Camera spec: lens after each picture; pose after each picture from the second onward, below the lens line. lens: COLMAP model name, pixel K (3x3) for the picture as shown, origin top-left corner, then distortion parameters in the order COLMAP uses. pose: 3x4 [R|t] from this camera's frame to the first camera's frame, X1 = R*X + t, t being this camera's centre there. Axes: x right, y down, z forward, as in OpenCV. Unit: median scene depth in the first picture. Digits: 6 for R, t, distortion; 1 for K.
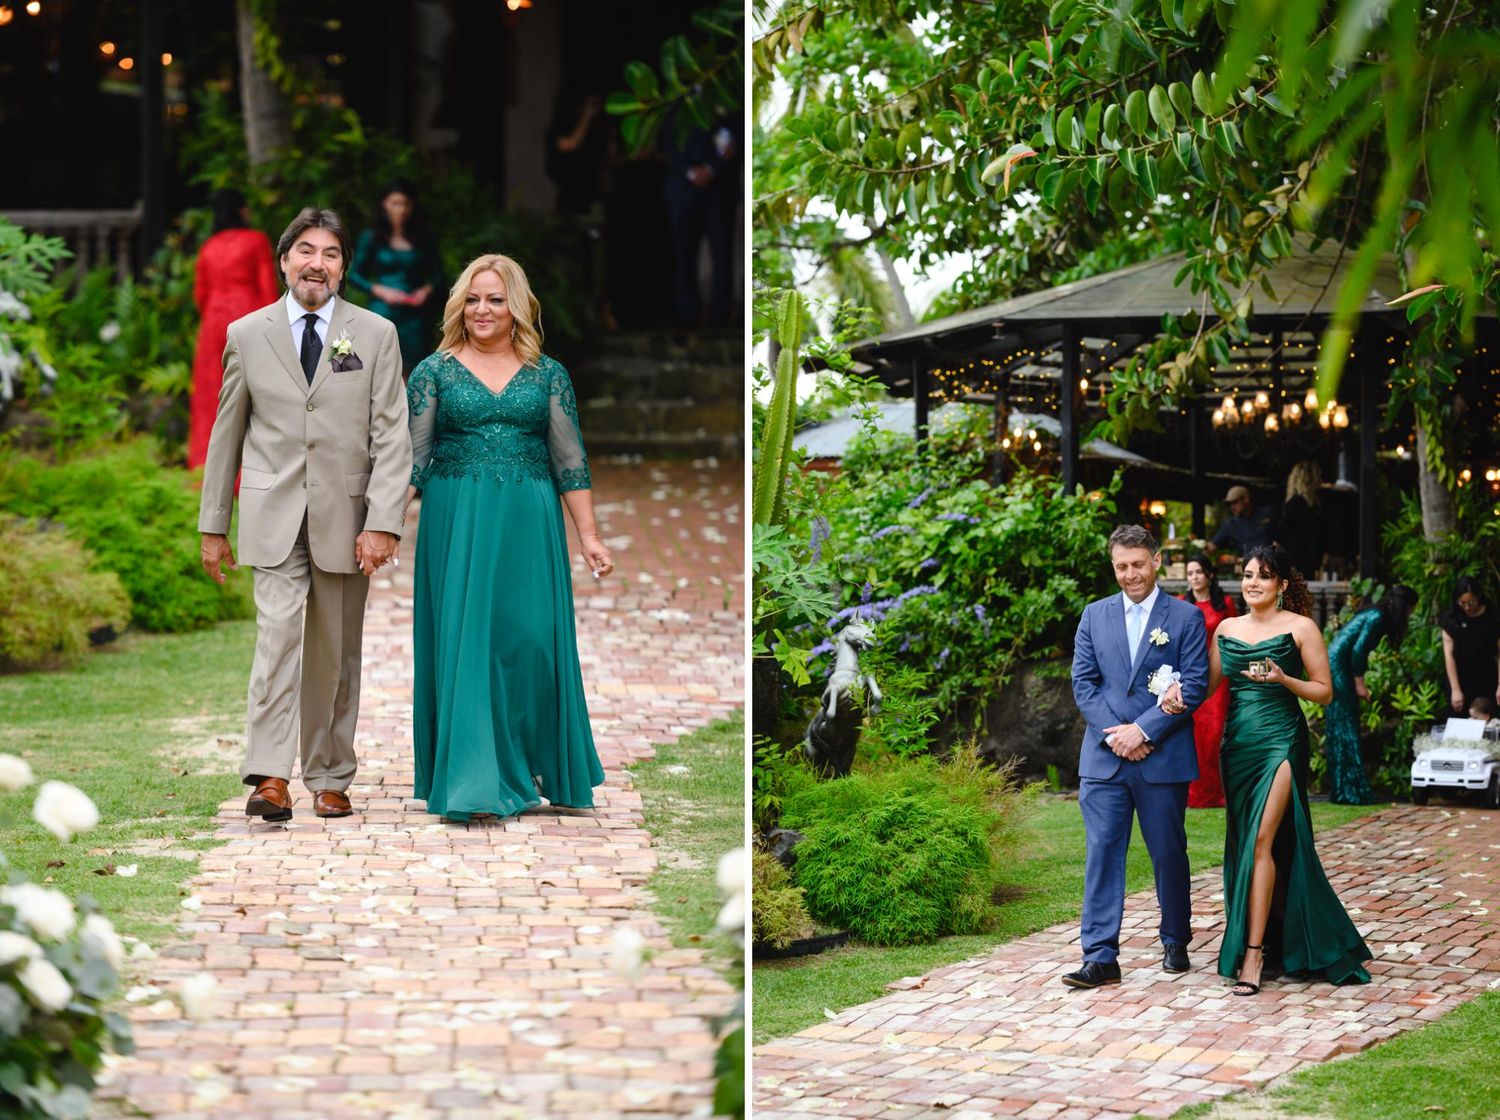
lens RADIAL K [[9131.3, 0, 750.7], [0, 9131.3, 561.6], [0, 0, 1]] dist [-0.452346, 0.000000]
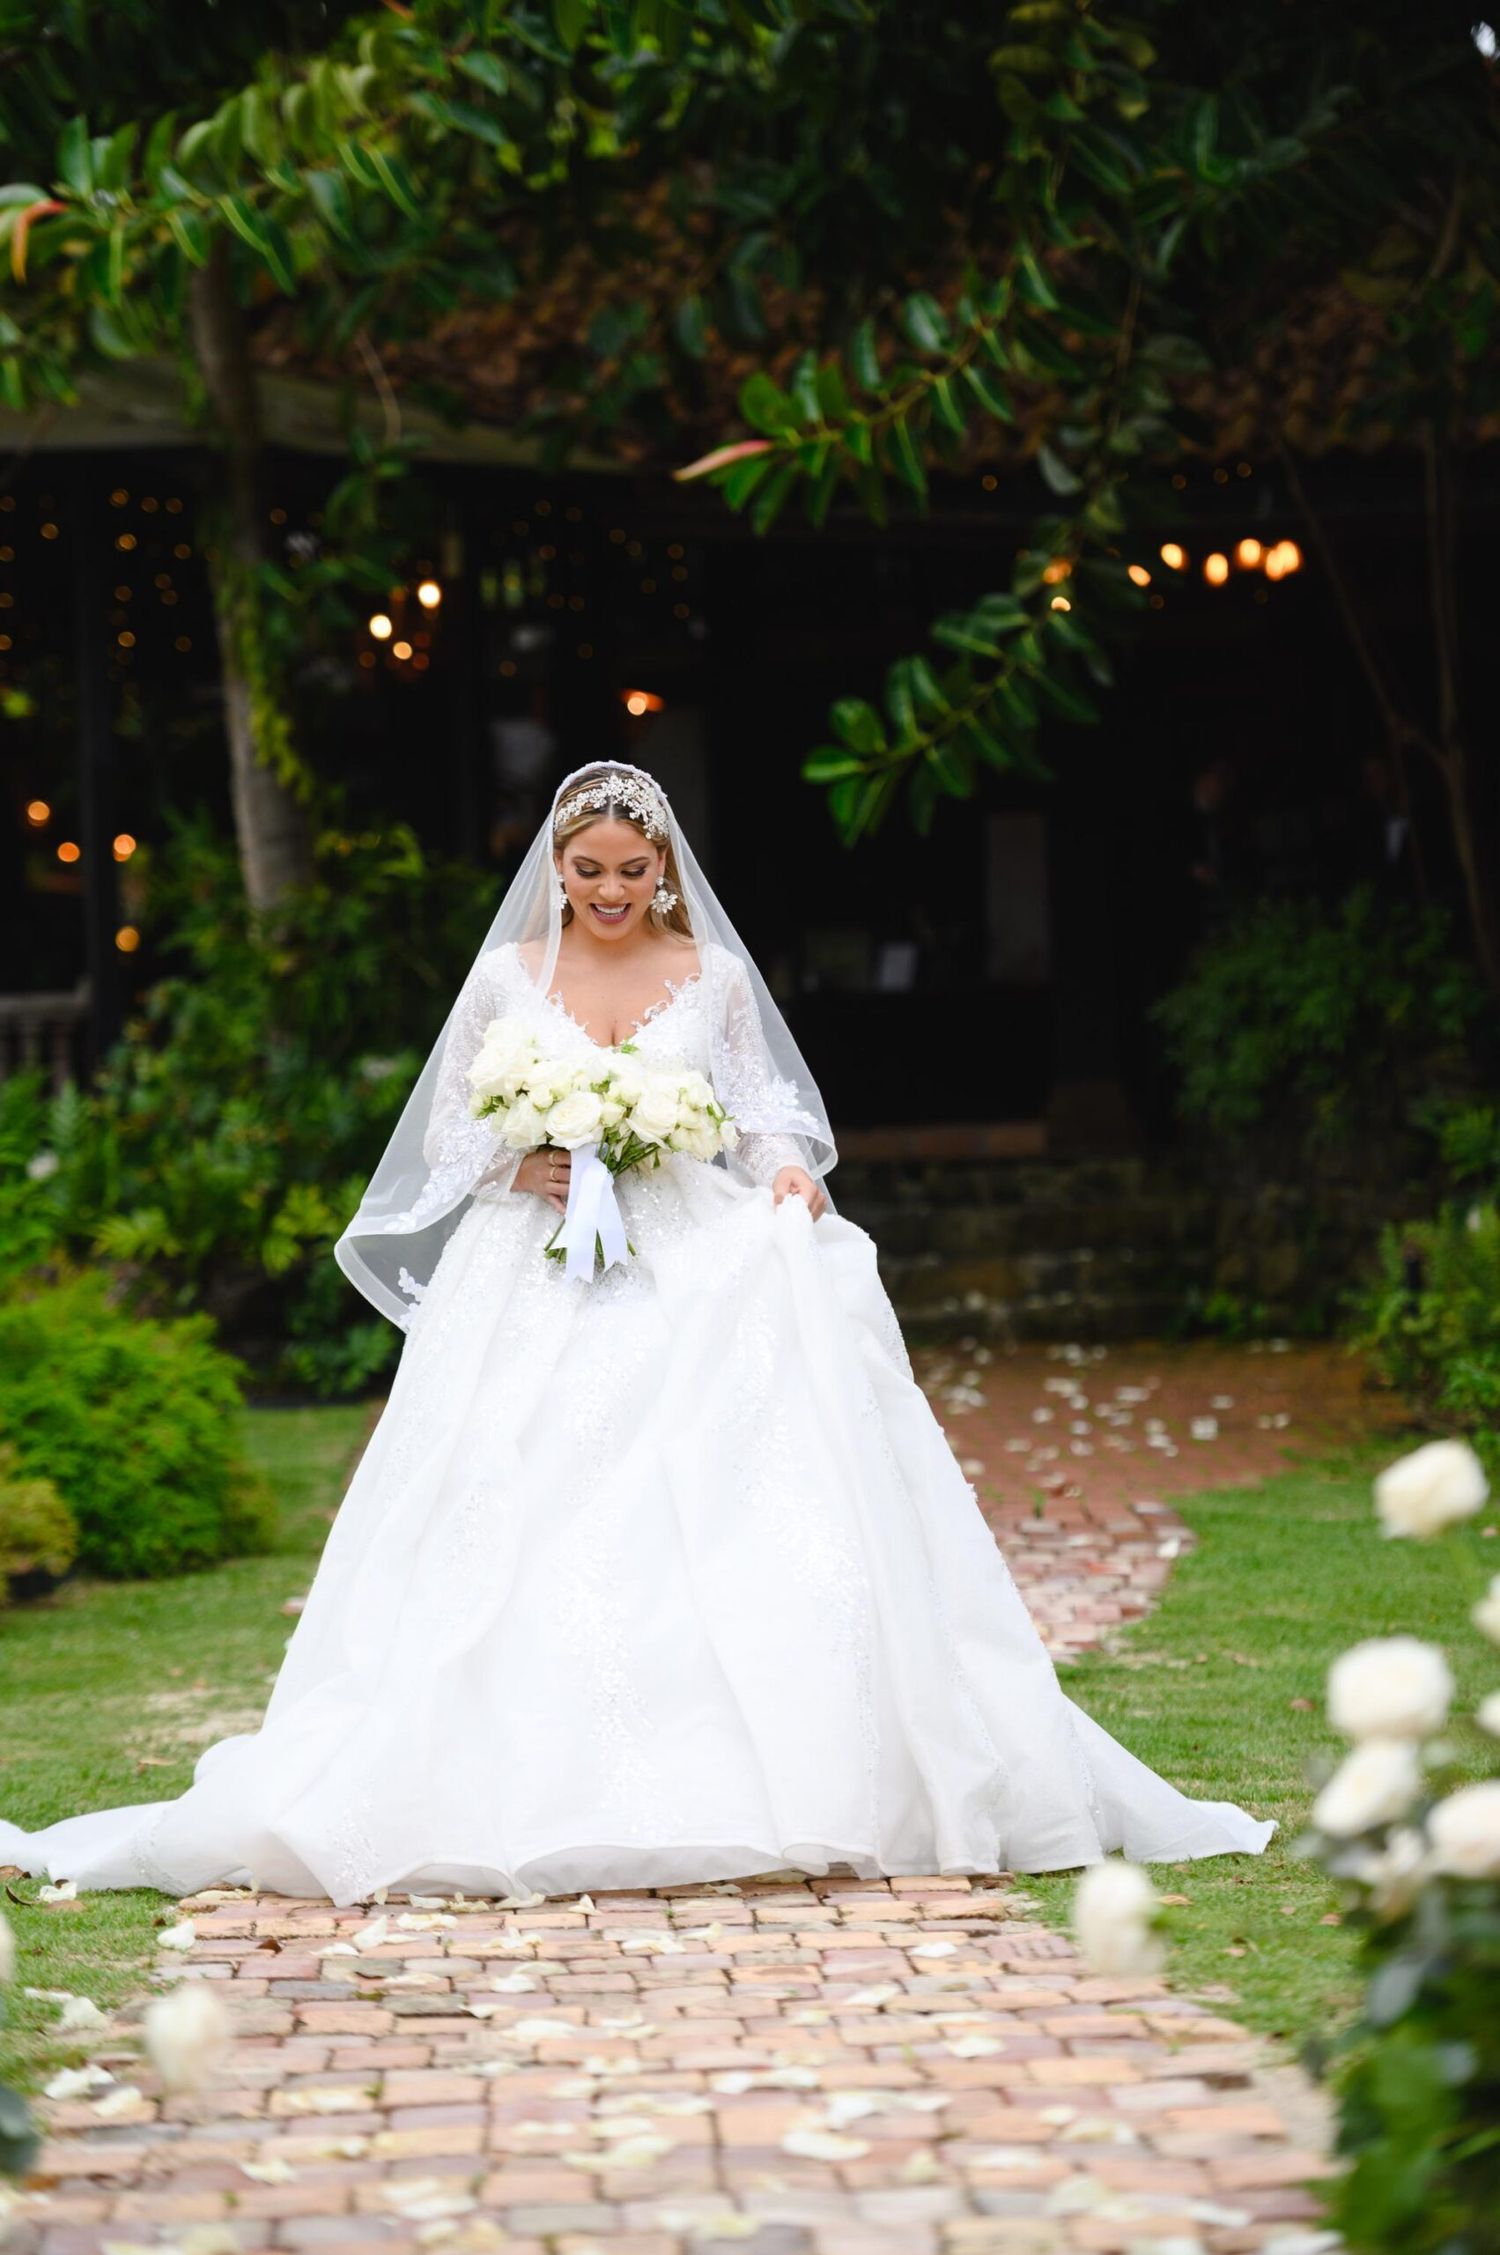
lens RADIAL K [[8596.0, 0, 765.1], [0, 8596.0, 1117.0], [0, 0, 1]] dist [0.082345, 0.000000]
pose [[0.999411, -0.033858, 0.005553, -0.023941], [0.034228, 0.995070, -0.093081, 0.032278], [-0.002374, 0.093216, 0.995643, 0.420105]]
